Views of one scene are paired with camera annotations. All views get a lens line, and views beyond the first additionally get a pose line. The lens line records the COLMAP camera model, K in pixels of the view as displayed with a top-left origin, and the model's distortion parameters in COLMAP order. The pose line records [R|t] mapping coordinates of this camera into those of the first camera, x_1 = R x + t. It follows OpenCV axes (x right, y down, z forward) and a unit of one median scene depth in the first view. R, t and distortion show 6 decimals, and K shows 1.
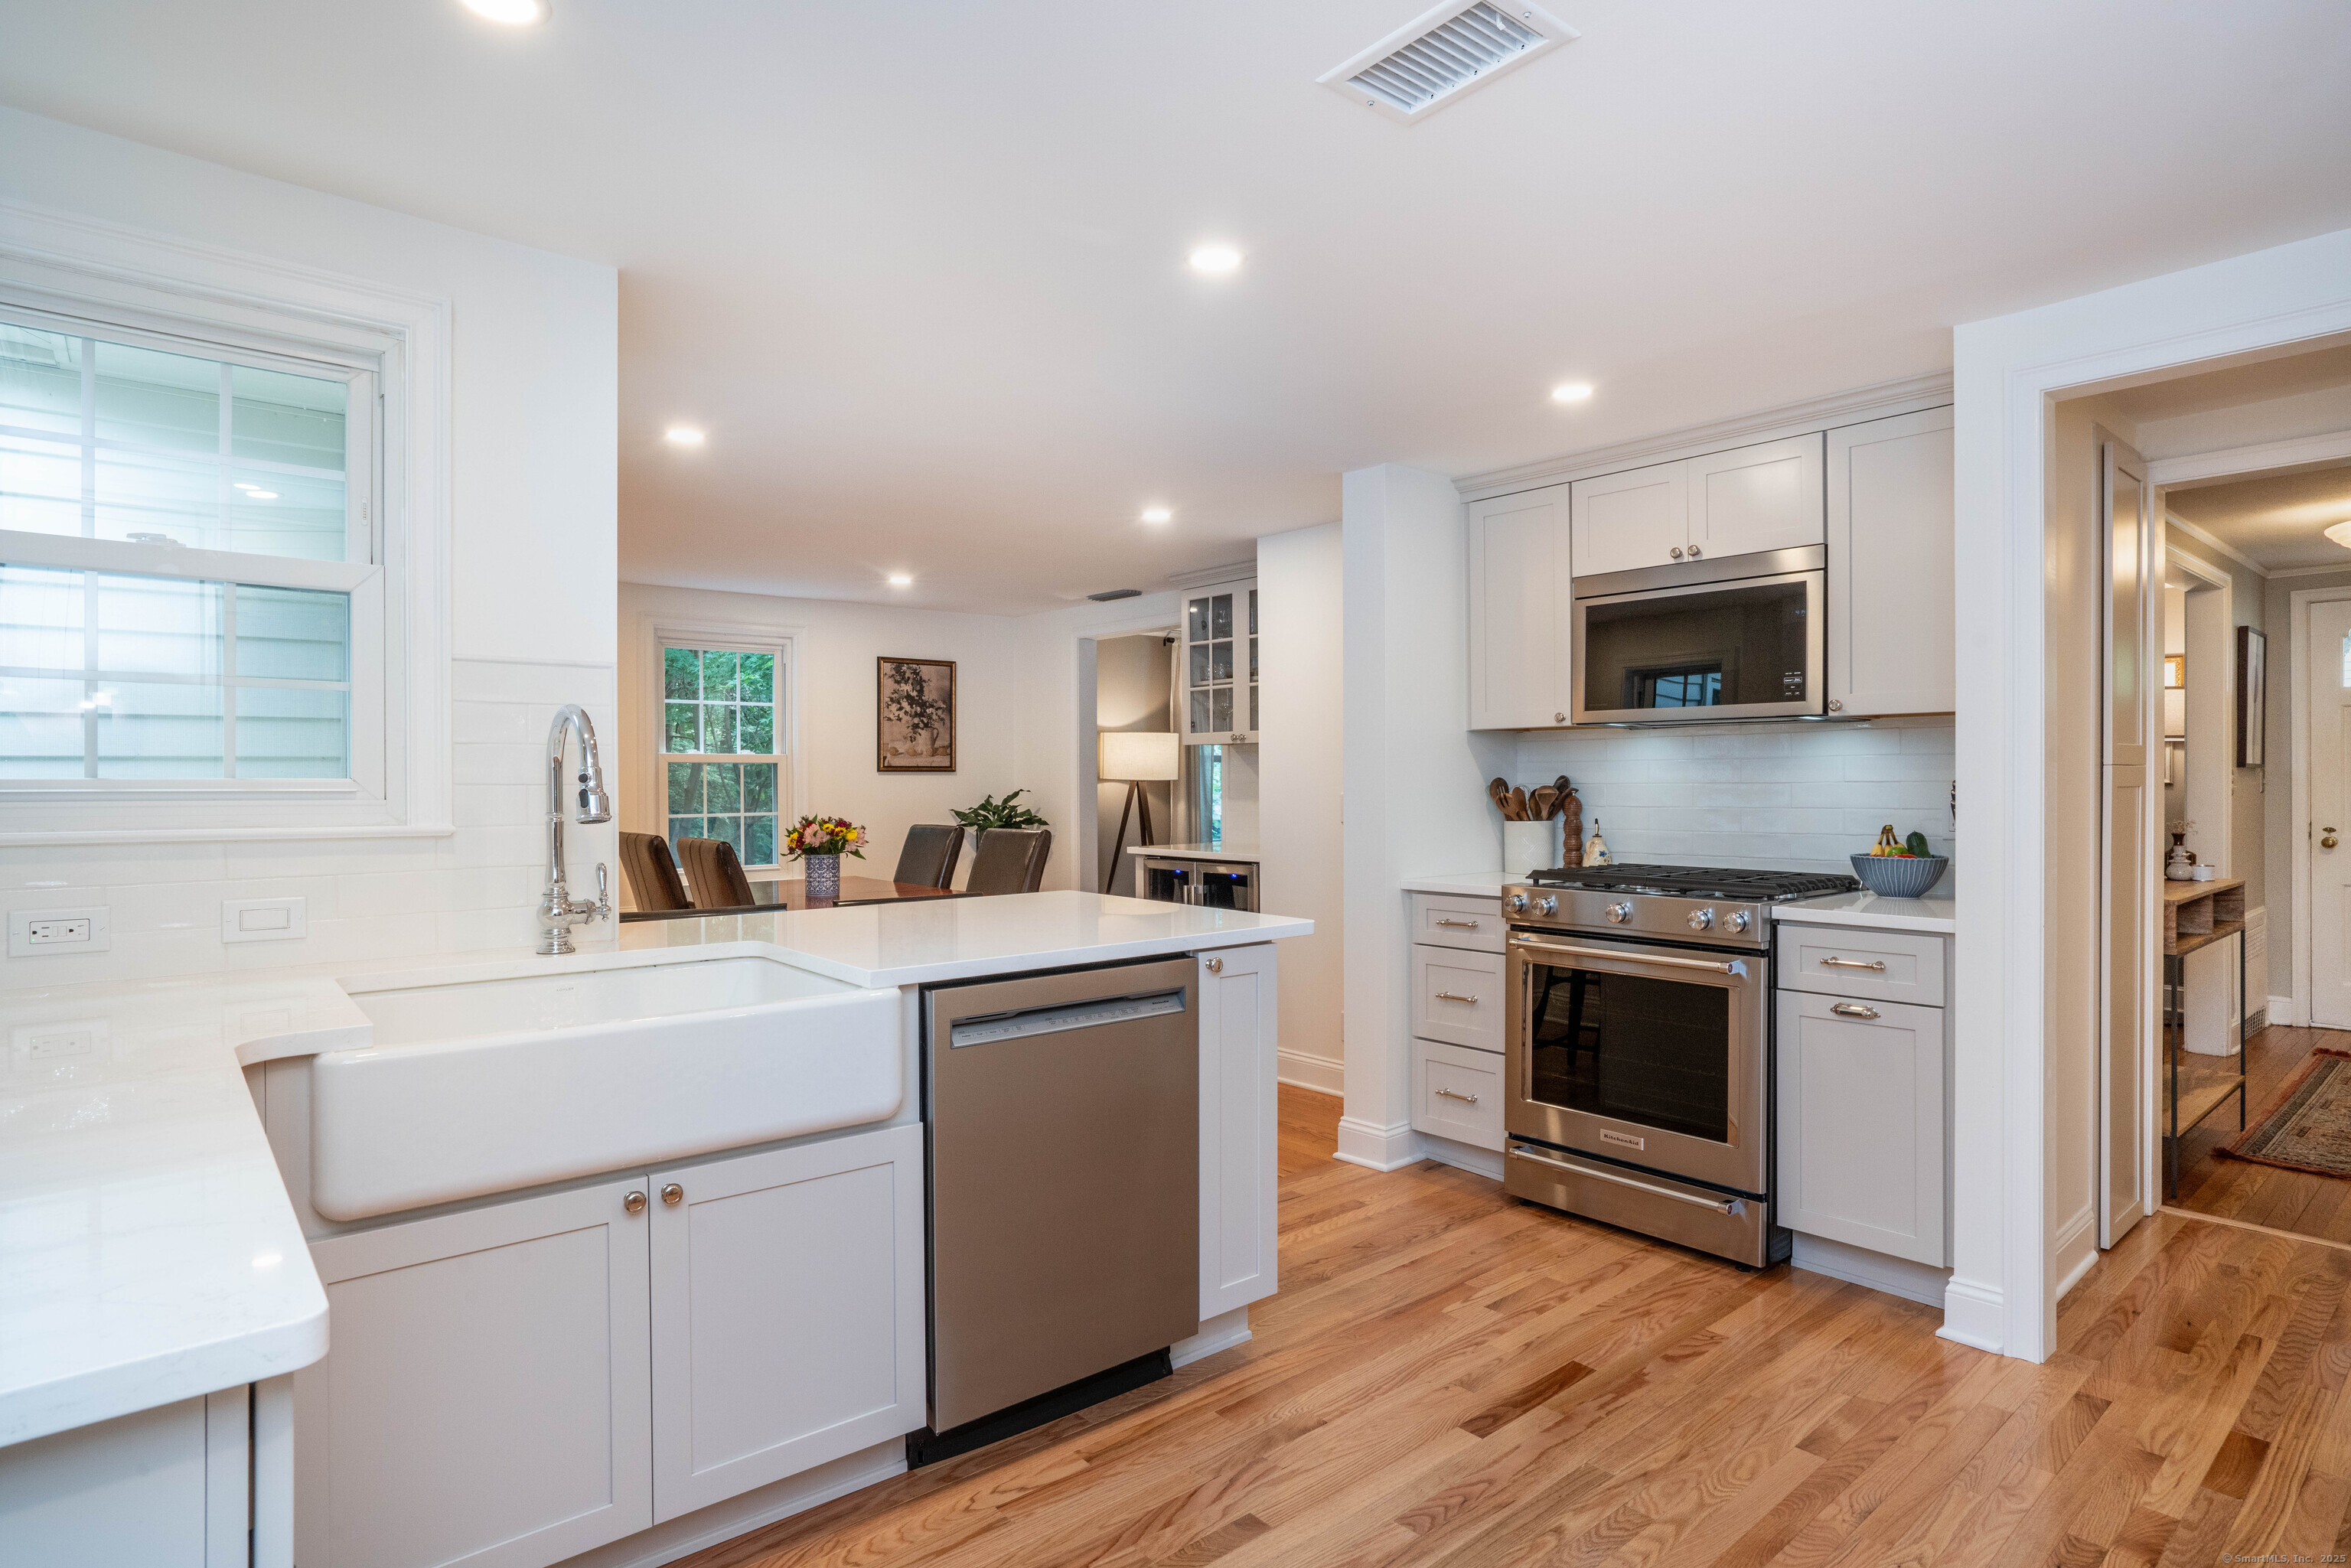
lens RADIAL K [[1246.3, 0, 1175.5], [0, 1246.3, 784.0], [0, 0, 1]] dist [-0.015096, 0.000024]
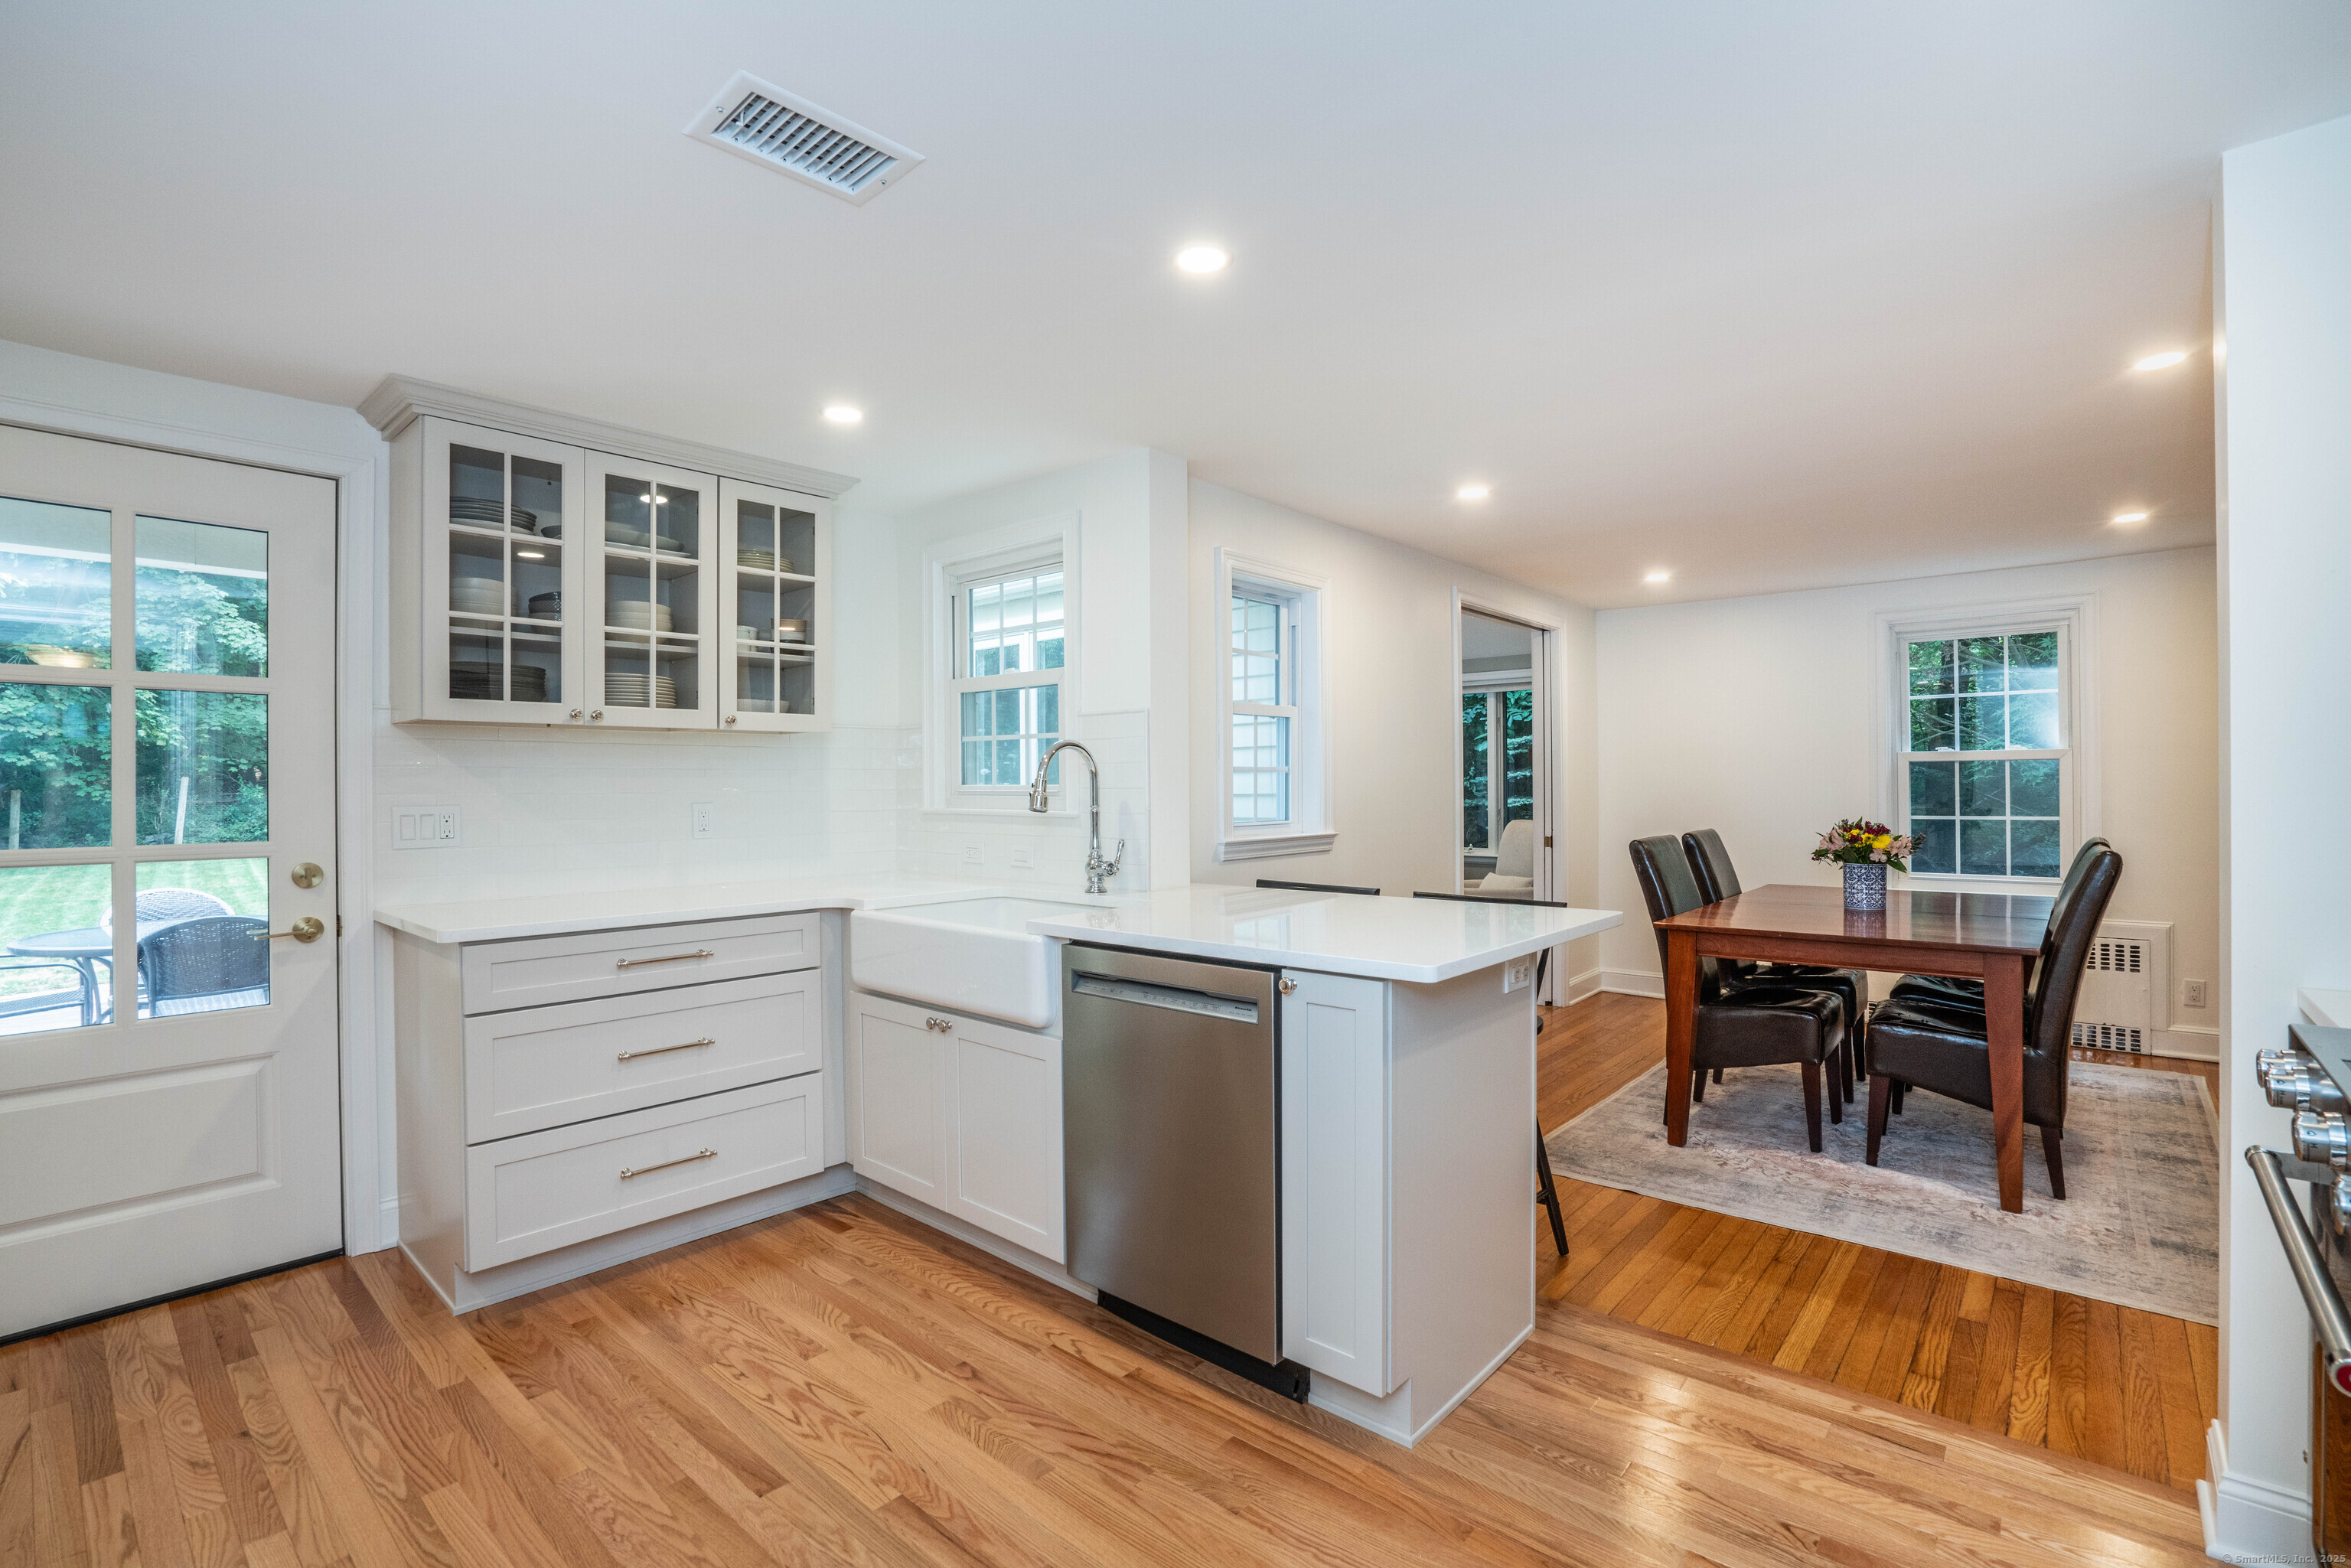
lens RADIAL K [[1048.3, 0, 1175.5], [0, 1048.3, 784.0], [0, 0, 1]] dist [-0.017255, 0.000088]
pose [[0.150822, -0.000479, -0.988561, 0.277000], [0.004051, 0.999992, 0.000134, -0.002411], [0.988553, -0.004025, 0.150822, 0.277083]]
